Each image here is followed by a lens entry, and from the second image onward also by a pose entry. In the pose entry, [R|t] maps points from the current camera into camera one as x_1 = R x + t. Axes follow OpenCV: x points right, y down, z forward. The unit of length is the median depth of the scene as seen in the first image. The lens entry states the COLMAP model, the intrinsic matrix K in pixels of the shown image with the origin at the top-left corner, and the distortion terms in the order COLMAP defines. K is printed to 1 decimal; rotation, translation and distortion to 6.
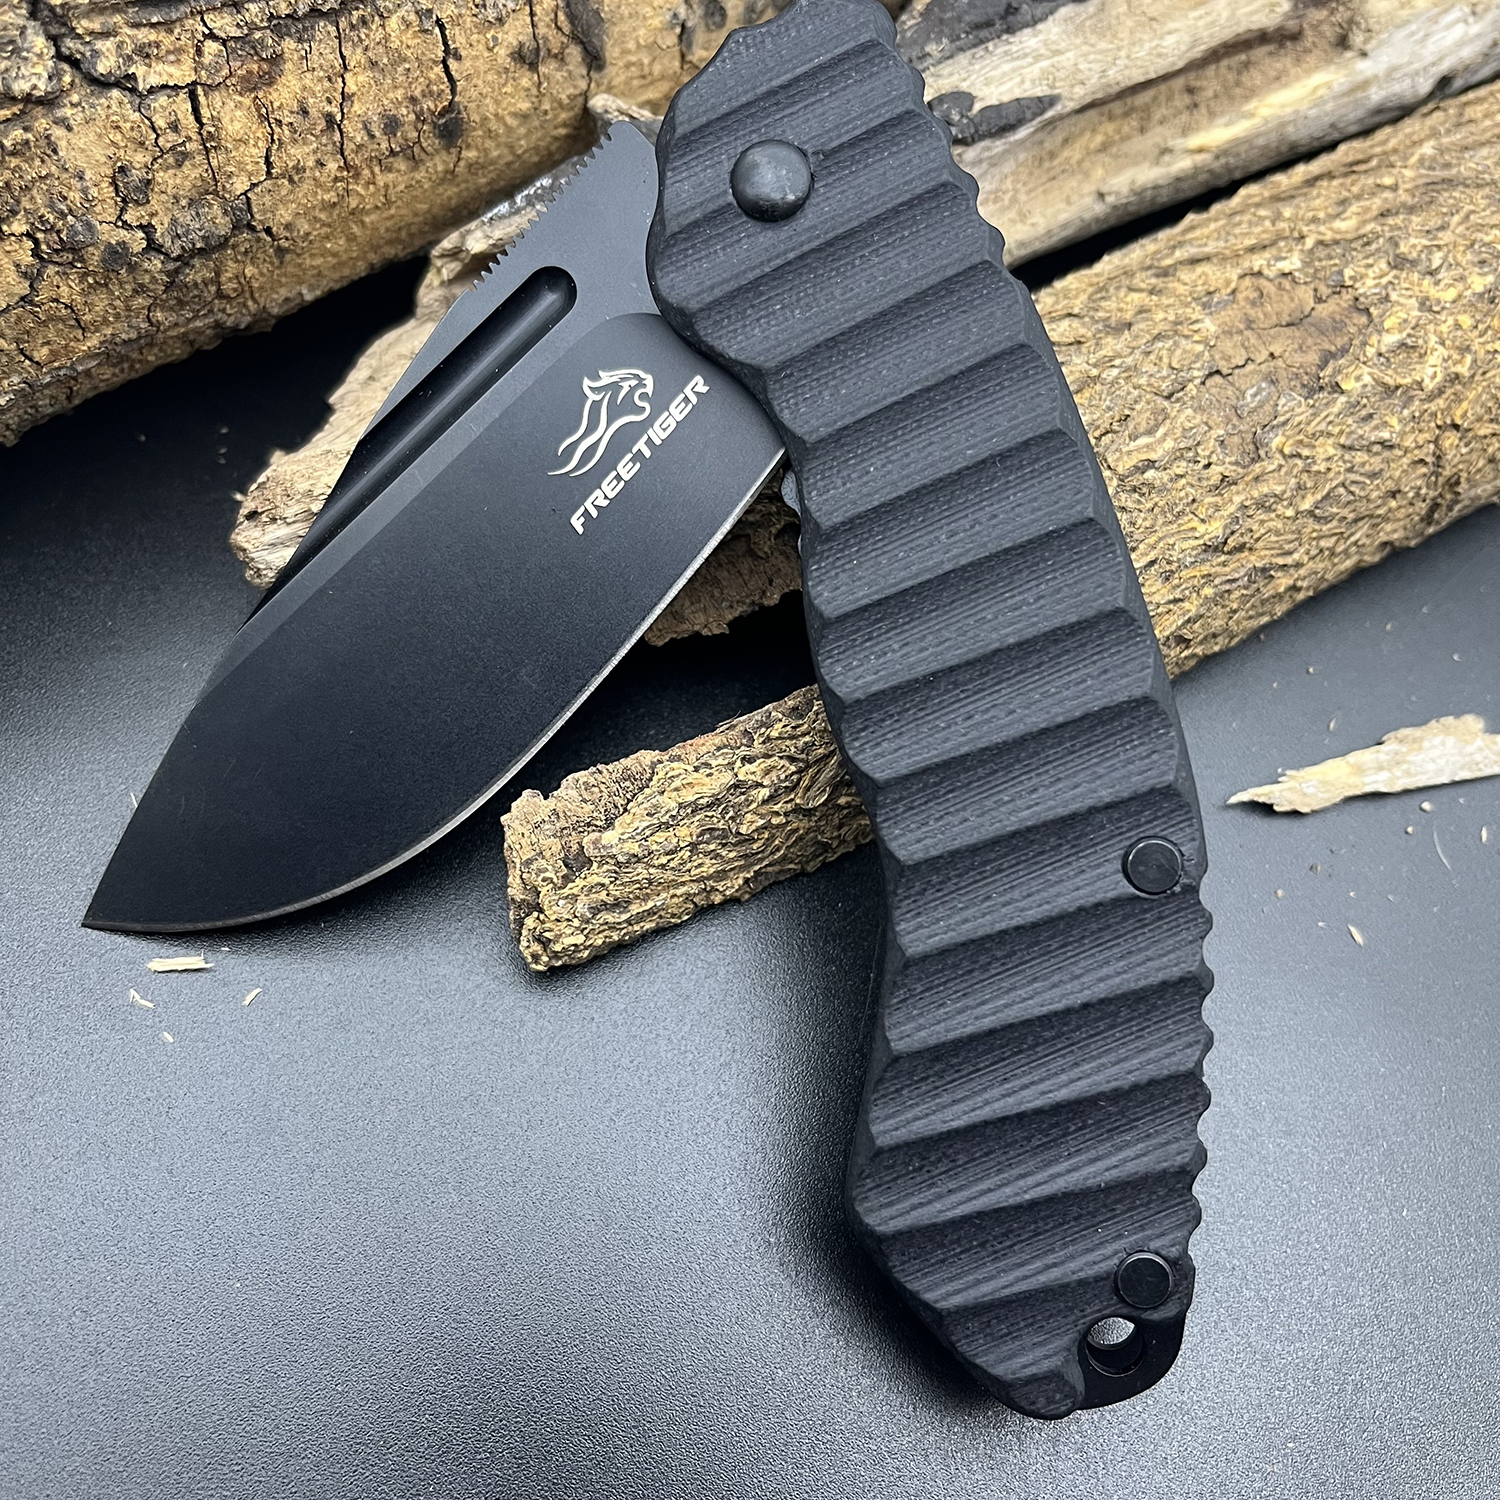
lens RADIAL K [[1667.1, 0, 750.0], [0, 1667.1, 750.0], [0, 0, 1]] dist [-0.093958, 0.126809]
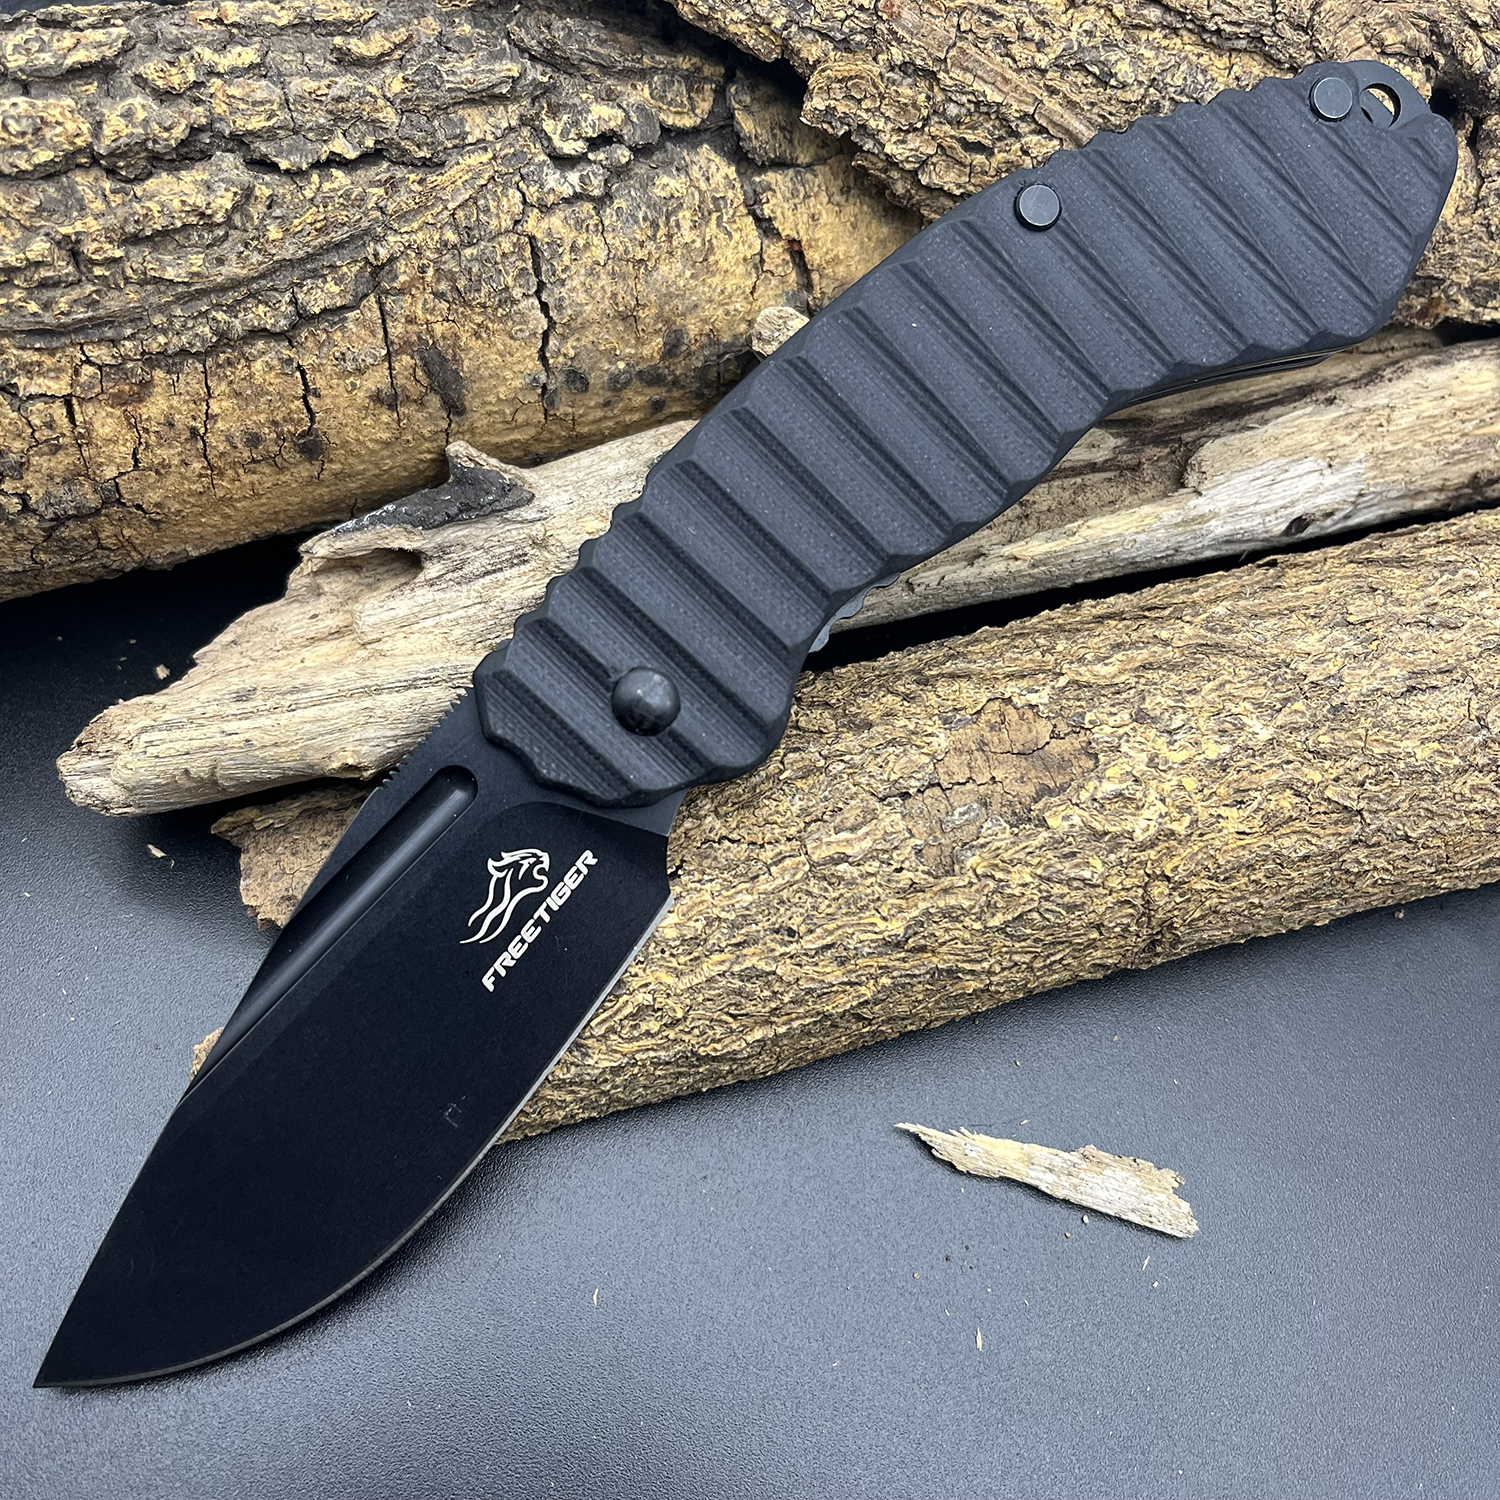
lens RADIAL K [[1667.1, 0, 750.0], [0, 1667.1, 750.0], [0, 0, 1]] dist [-0.093958, 0.126809]
pose [[0.966931, 0.211828, -0.142032, 0.316430], [-0.222208, 0.973055, -0.061536, -0.157530], [0.125170, 0.091062, 0.987948, -0.097302]]
